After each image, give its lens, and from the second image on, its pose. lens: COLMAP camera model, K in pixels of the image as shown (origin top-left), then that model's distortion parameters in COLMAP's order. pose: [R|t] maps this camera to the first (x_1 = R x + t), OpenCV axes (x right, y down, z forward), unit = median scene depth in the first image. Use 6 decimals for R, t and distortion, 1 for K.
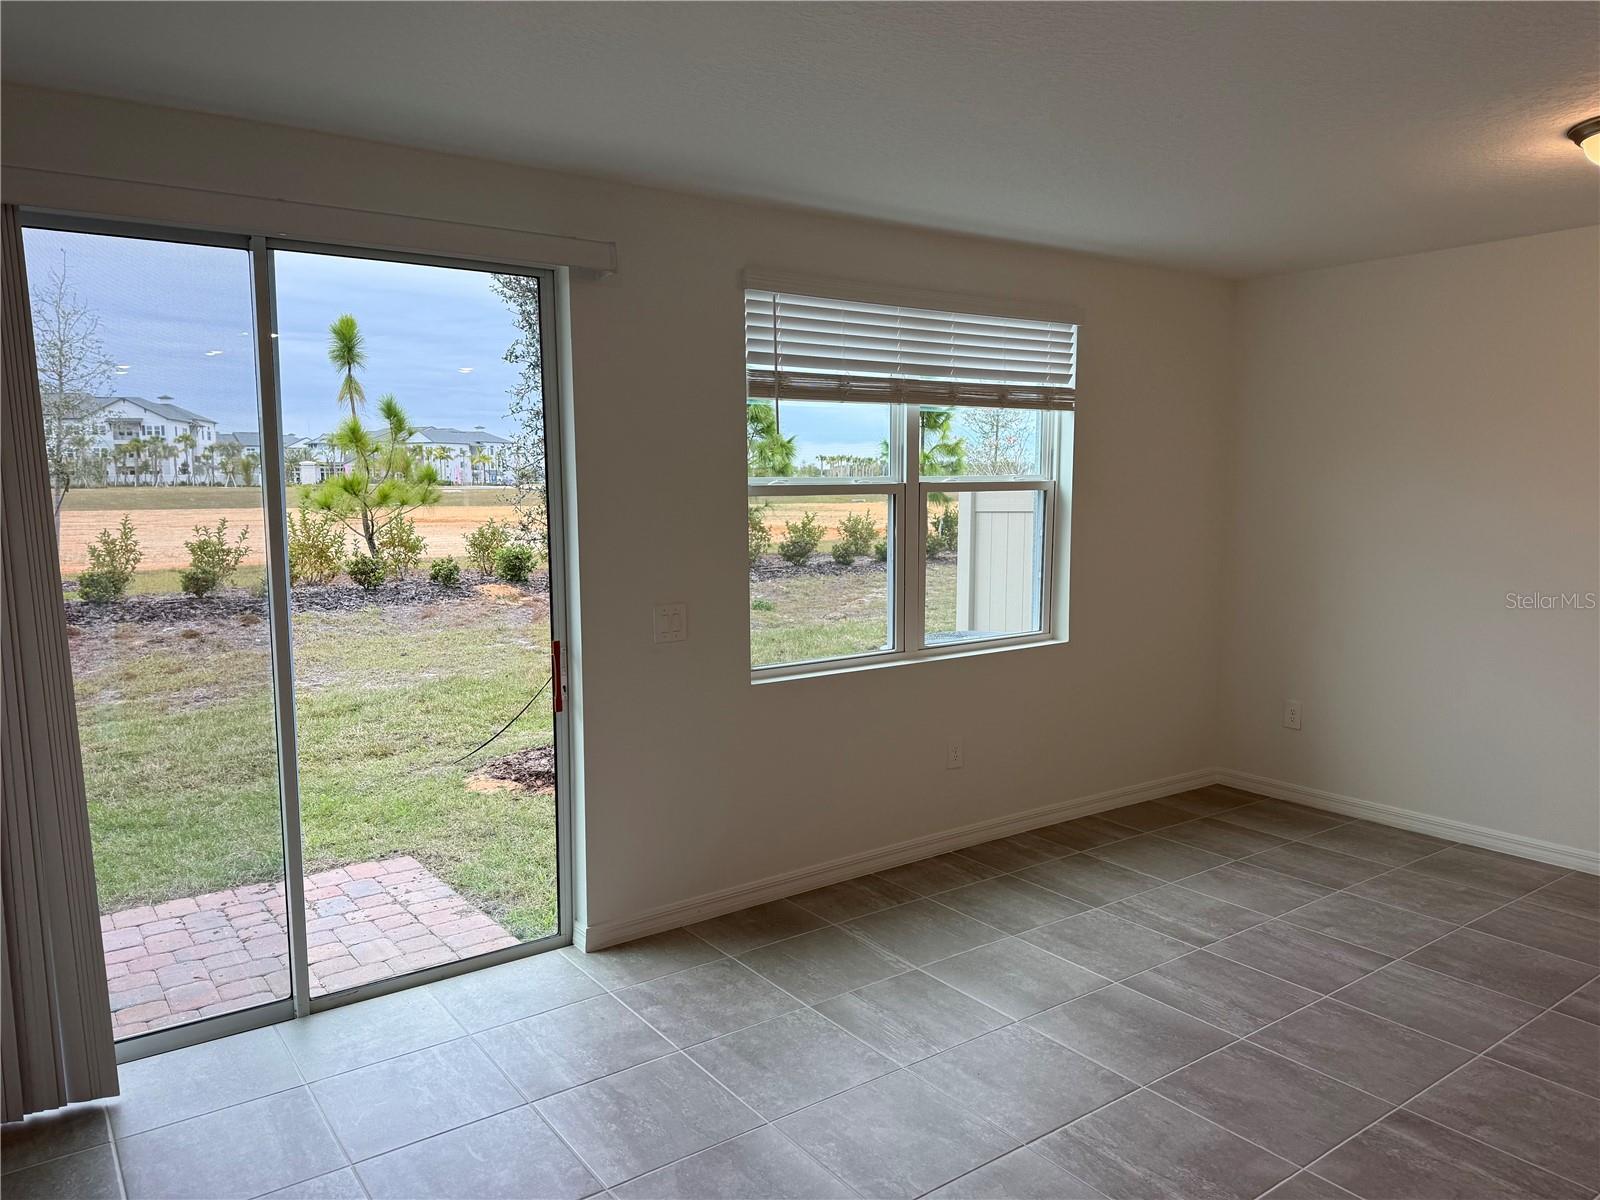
lens RADIAL K [[1111.5, 0, 788.8], [0, 1111.5, 604.6], [0, 0, 1]] dist [0.122505, -0.186708]
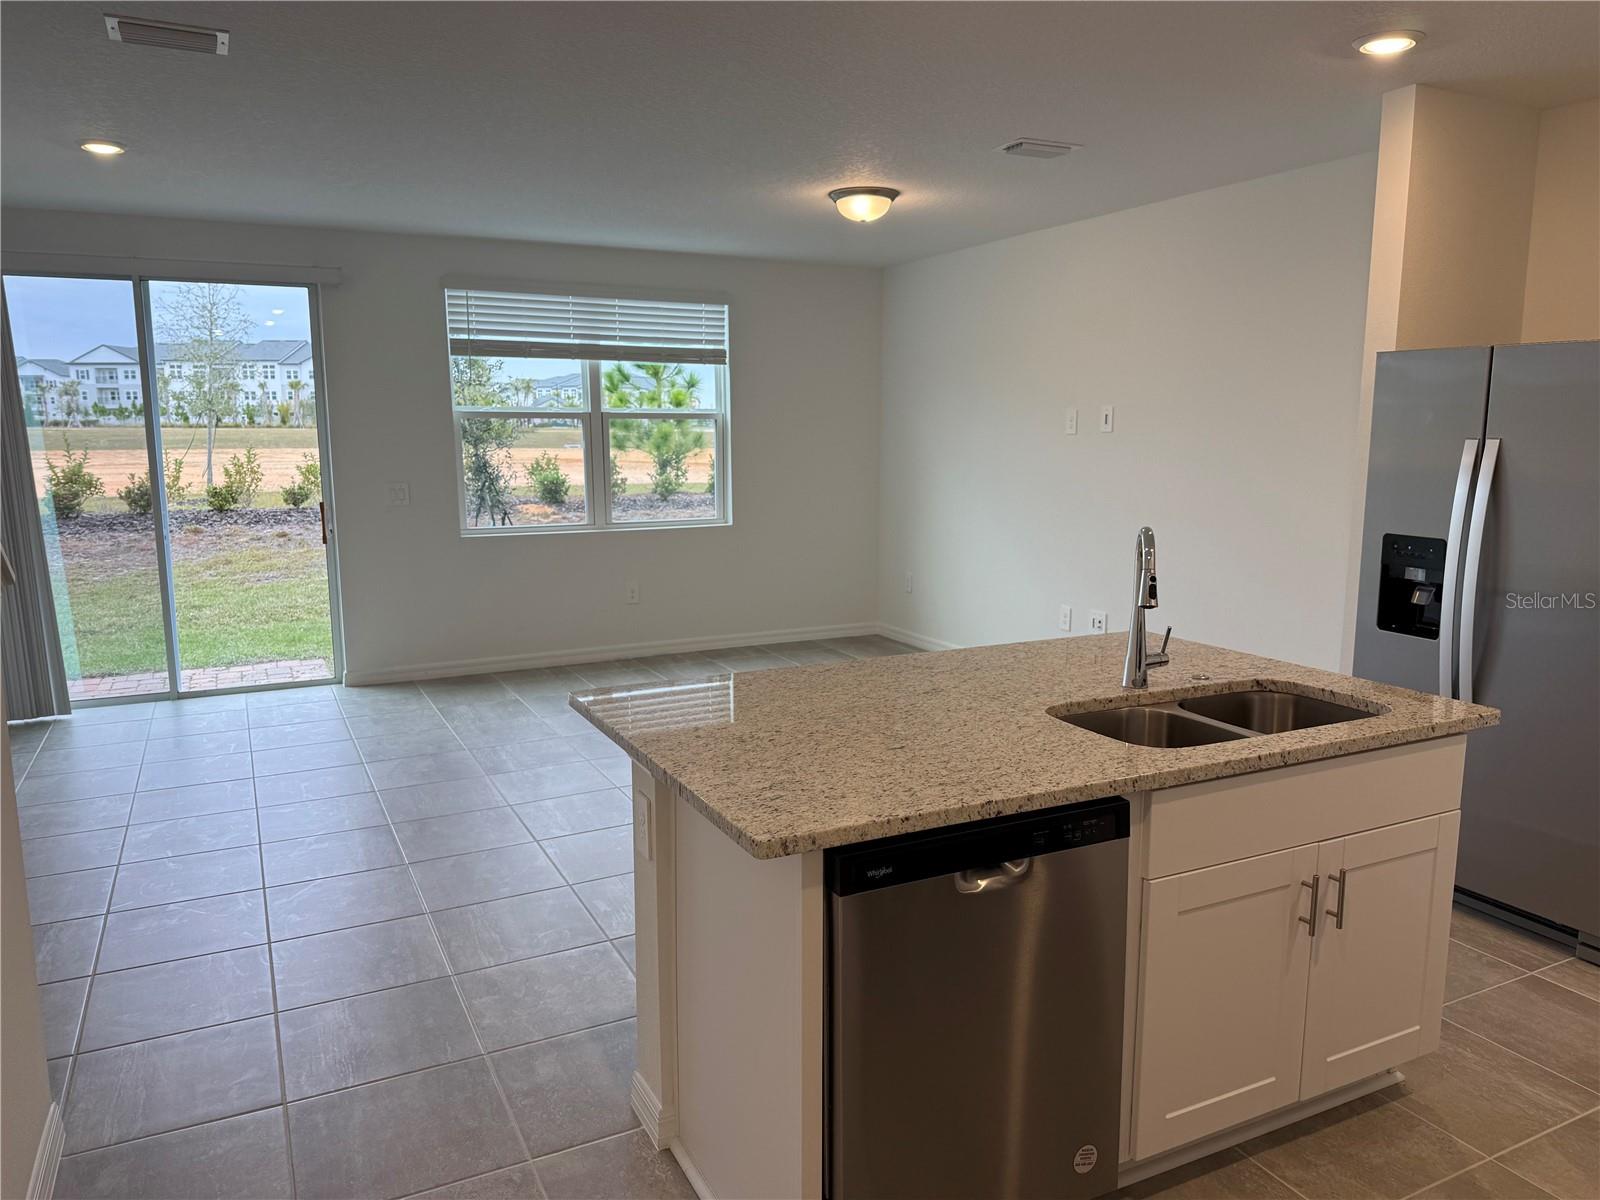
lens RADIAL K [[1099.5, 0, 832.1], [0, 1099.5, 622.6], [0, 0, 1]] dist [0.001924, -0.045538]
pose [[0.993533, 0.031194, -0.109179, 0.200954], [-0.023891, 0.997429, 0.067569, 0.022530], [0.111006, -0.064523, 0.991723, -0.153932]]
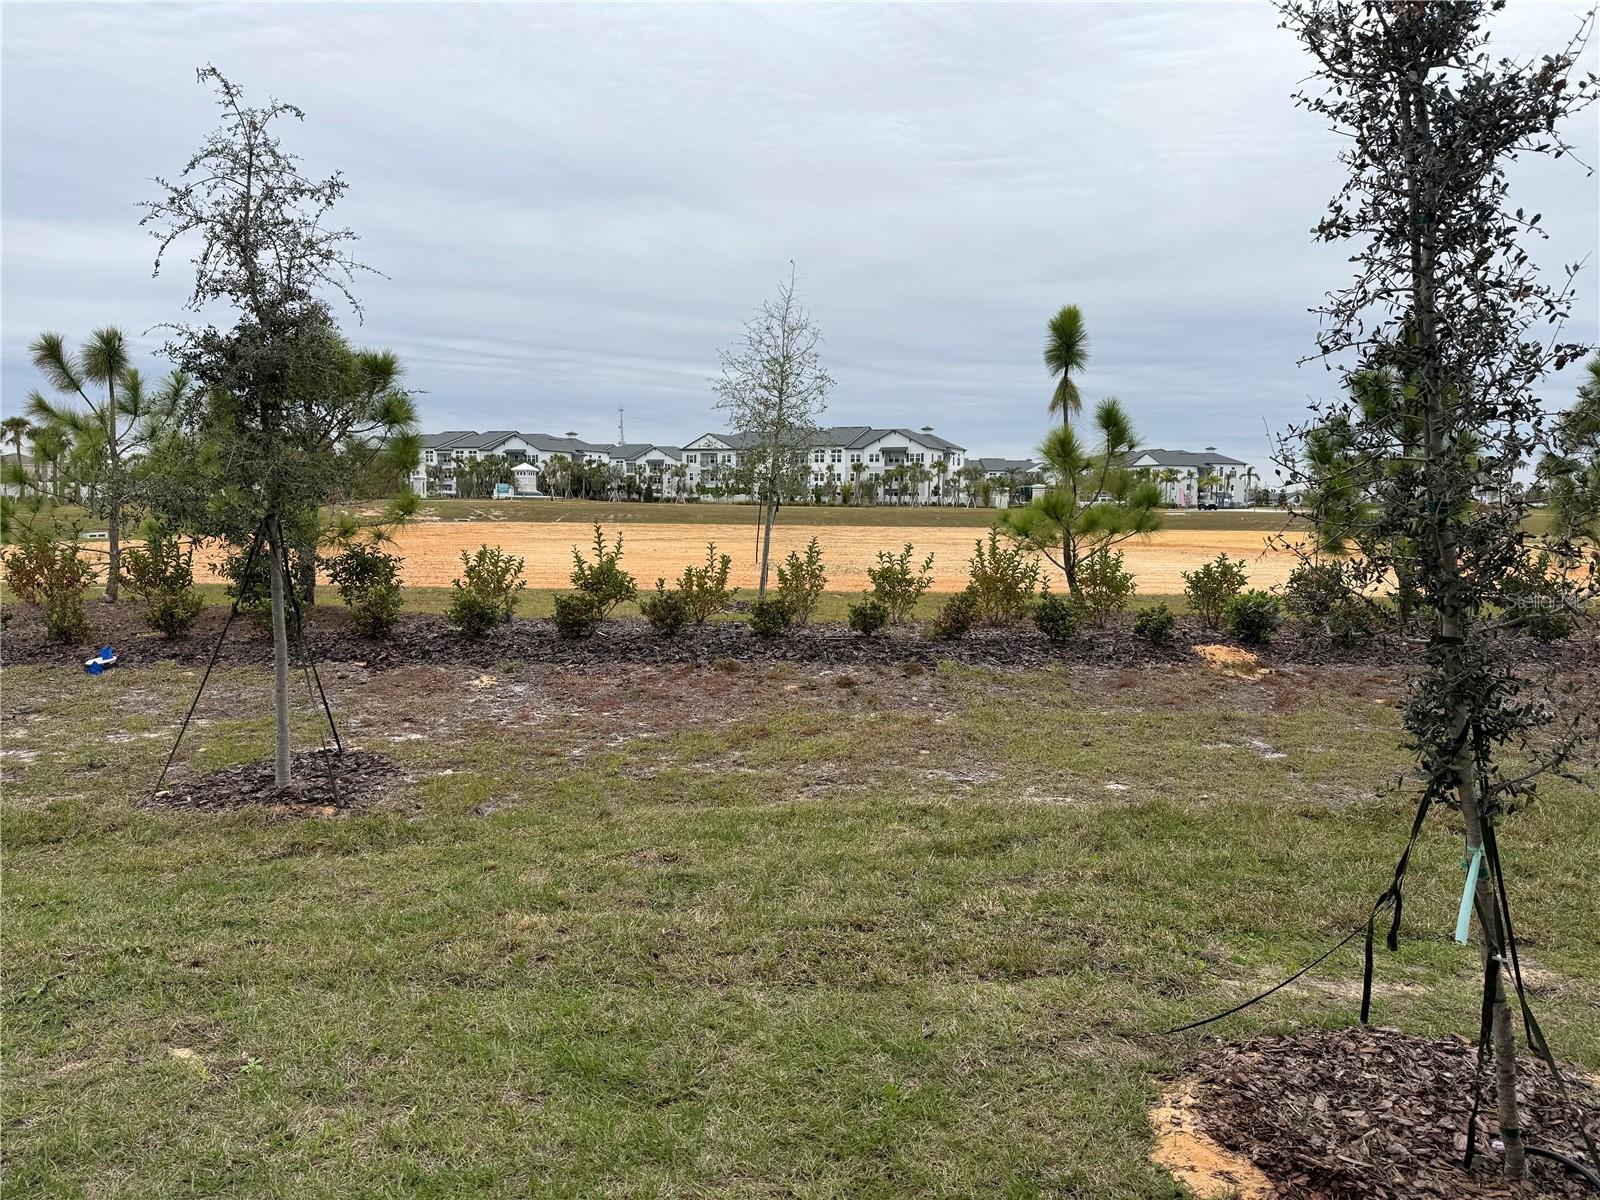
lens RADIAL K [[1111.5, 0, 788.8], [0, 1111.5, 604.6], [0, 0, 1]] dist [0.122505, -0.186708]
pose [[0.813676, 0.068530, -0.577265, -0.074320], [-0.080097, 0.996772, 0.005432, -0.027738], [0.575774, 0.041817, 0.816539, 0.251065]]
